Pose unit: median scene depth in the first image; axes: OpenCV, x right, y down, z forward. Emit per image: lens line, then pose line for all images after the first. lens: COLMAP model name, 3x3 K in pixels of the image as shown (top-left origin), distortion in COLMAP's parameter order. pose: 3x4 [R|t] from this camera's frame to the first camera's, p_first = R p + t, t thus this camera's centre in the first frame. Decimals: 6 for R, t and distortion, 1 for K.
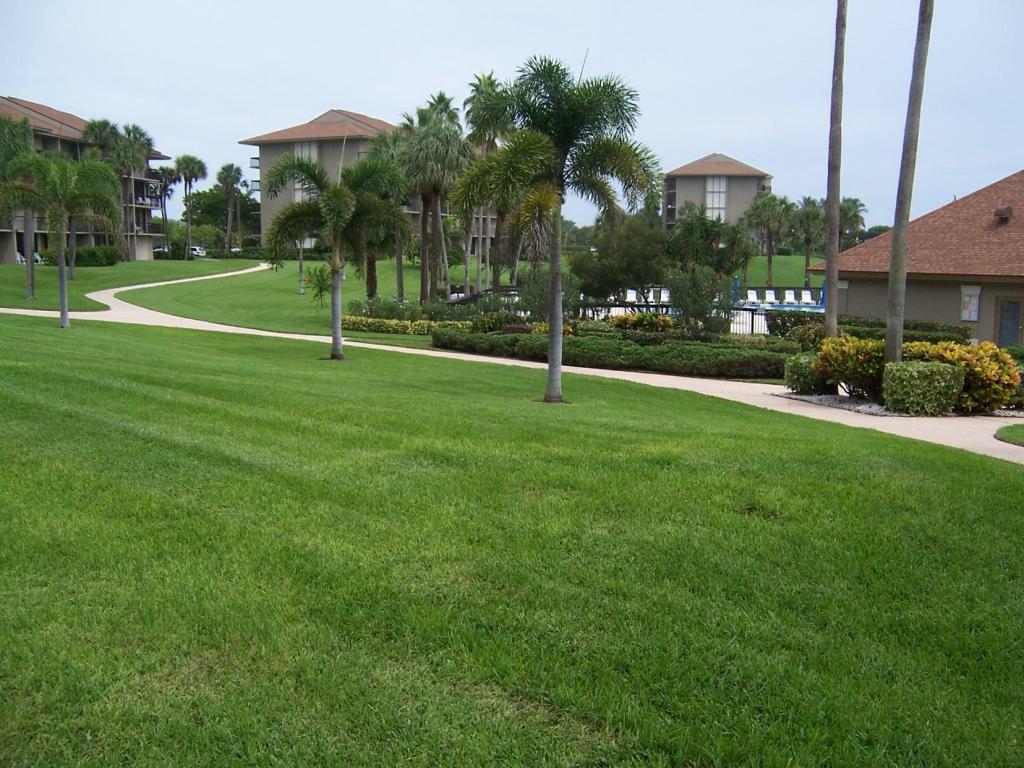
lens RADIAL K [[1020.3, 0, 535.3], [0, 1020.3, 384.3], [0, 0, 1]] dist [-0.128081, 0.242563]
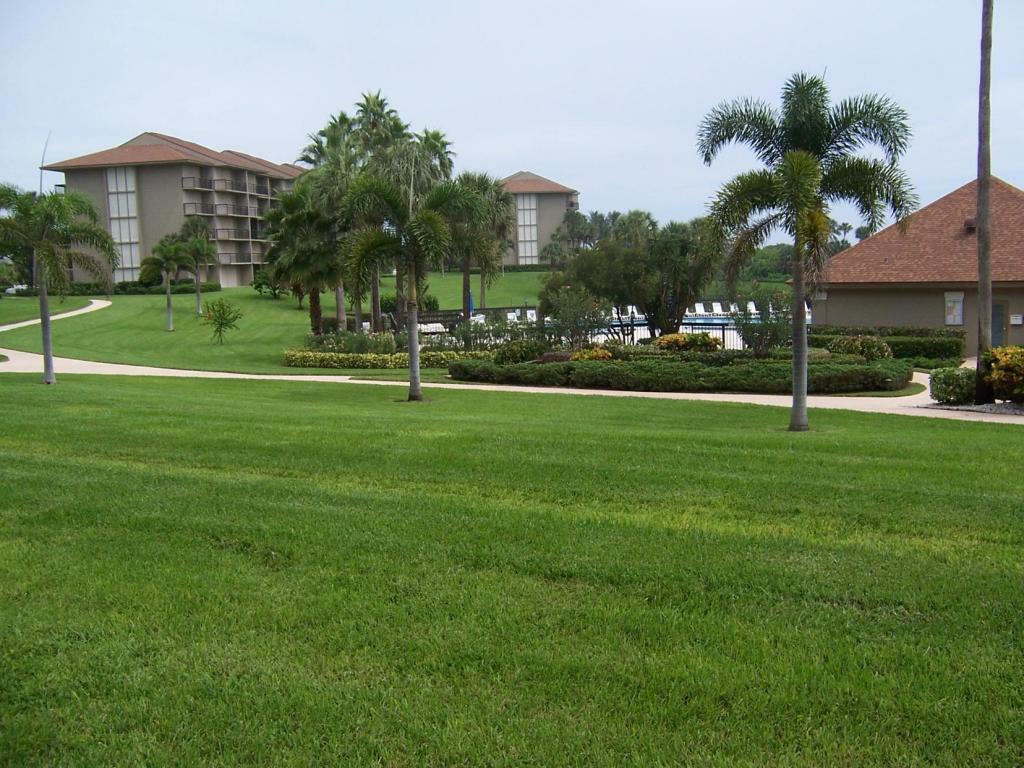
lens RADIAL K [[1020.3, 0, 535.3], [0, 1020.3, 384.3], [0, 0, 1]] dist [-0.128081, 0.242563]
pose [[0.971503, -0.062050, 0.228762, -0.214572], [0.066301, 0.997740, -0.010934, -0.015698], [-0.227566, 0.025789, 0.973421, 0.057027]]
